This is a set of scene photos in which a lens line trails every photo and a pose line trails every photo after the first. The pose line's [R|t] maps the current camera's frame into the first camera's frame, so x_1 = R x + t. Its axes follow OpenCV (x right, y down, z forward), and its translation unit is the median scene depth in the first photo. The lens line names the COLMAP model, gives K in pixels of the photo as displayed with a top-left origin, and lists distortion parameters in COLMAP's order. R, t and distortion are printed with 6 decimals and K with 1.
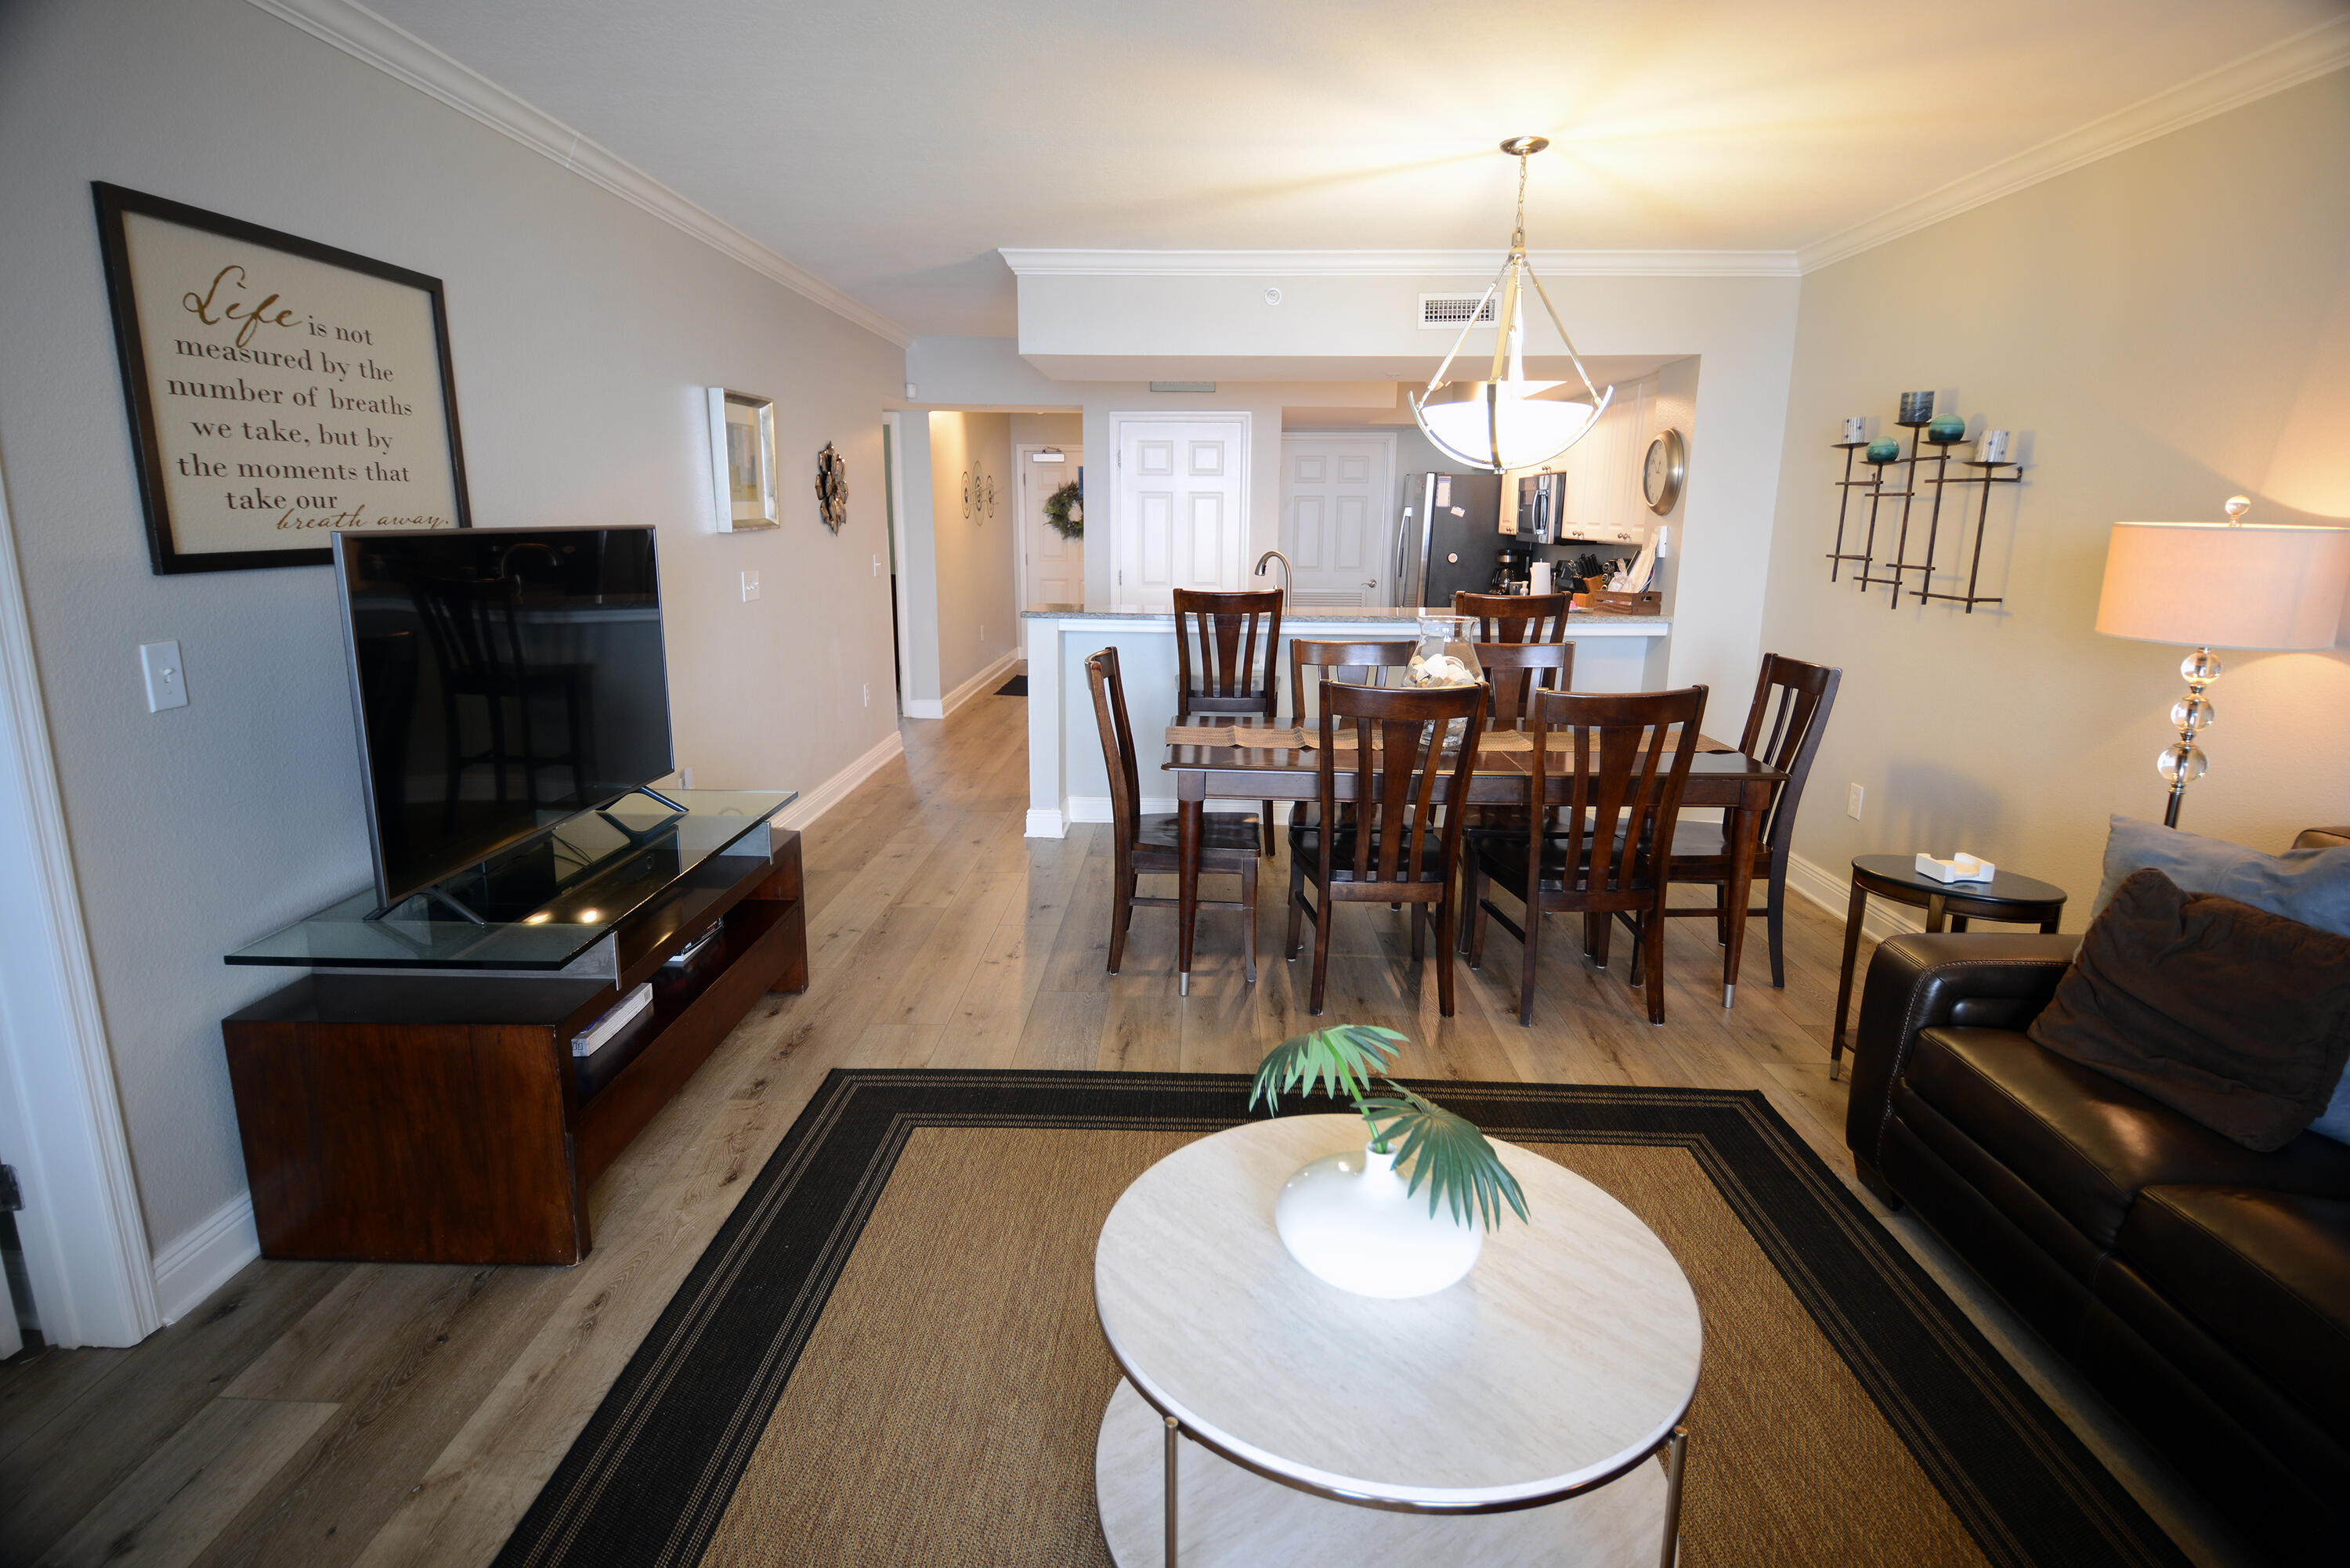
lens RADIAL K [[1199.3, 0, 1180.1], [0, 1199.3, 772.6], [0, 0, 1]] dist [0.061886, -0.059649]
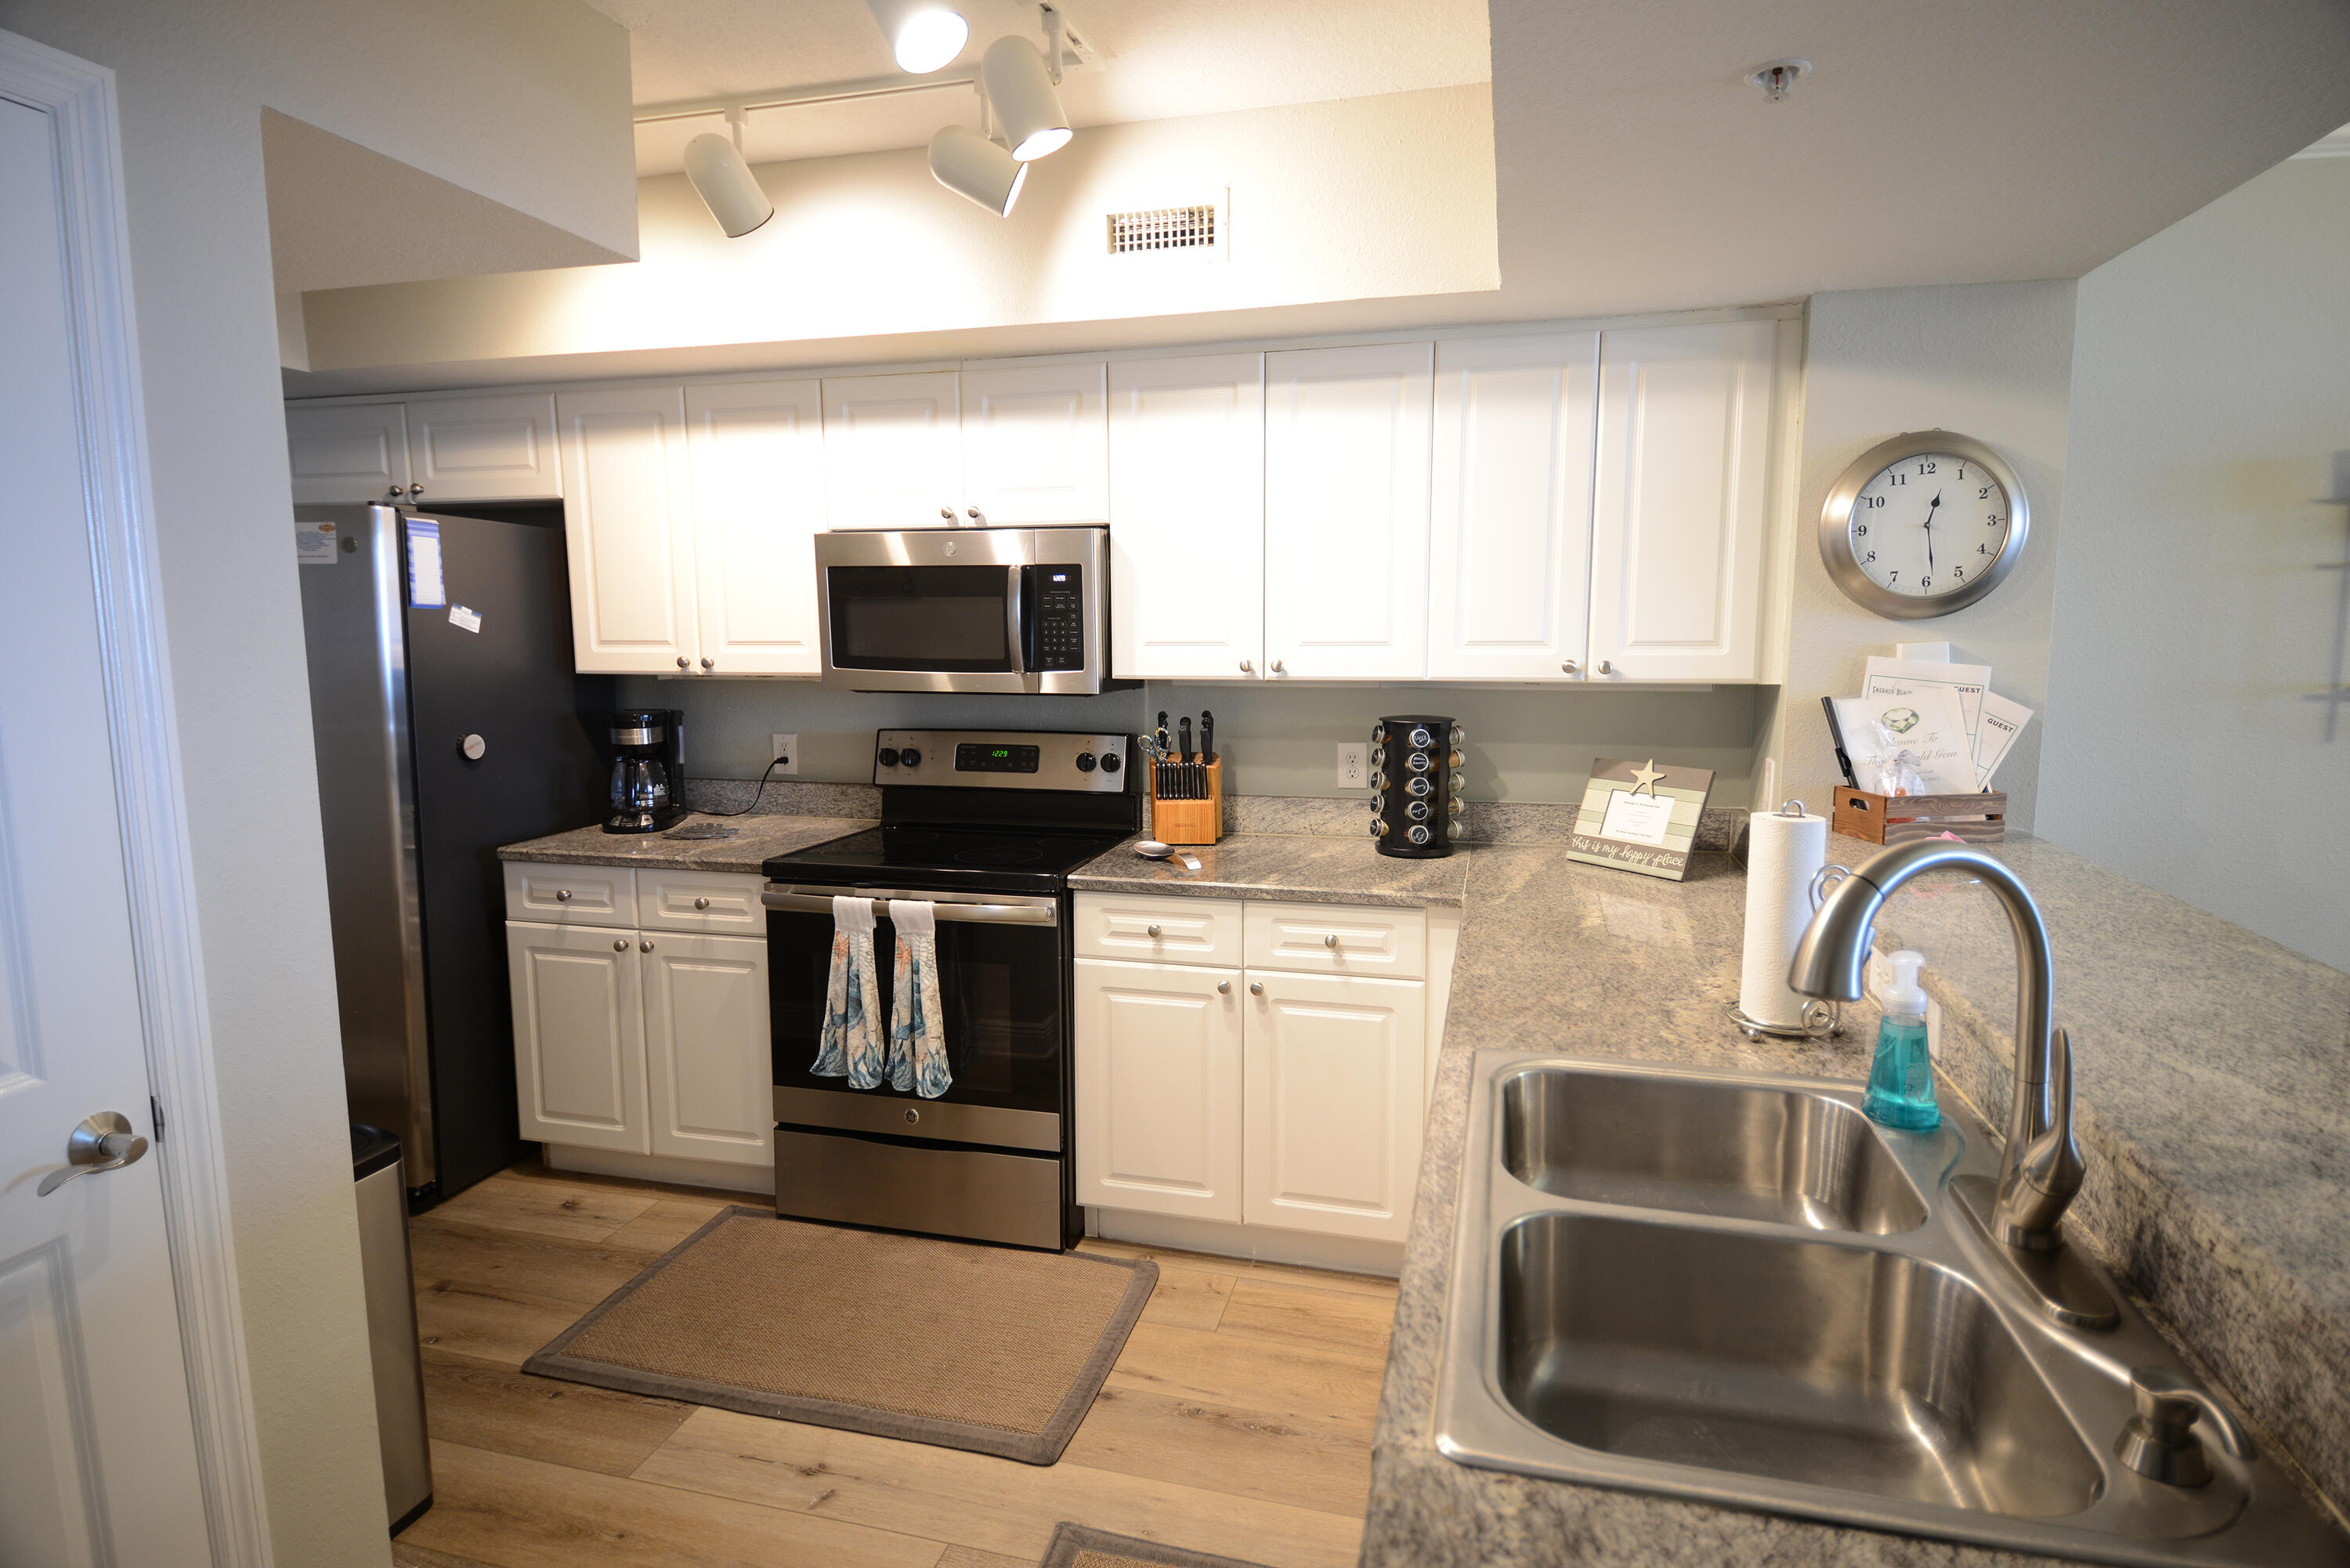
lens RADIAL K [[1225.5, 0, 1178.7], [0, 1225.5, 774.2], [0, 0, 1]] dist [0.058308, -0.057721]
pose [[0.232049, -0.131263, 0.963807, -0.198792], [0.213630, 0.973538, 0.081154, -0.396663], [-0.948955, 0.187066, 0.253950, 1.814864]]
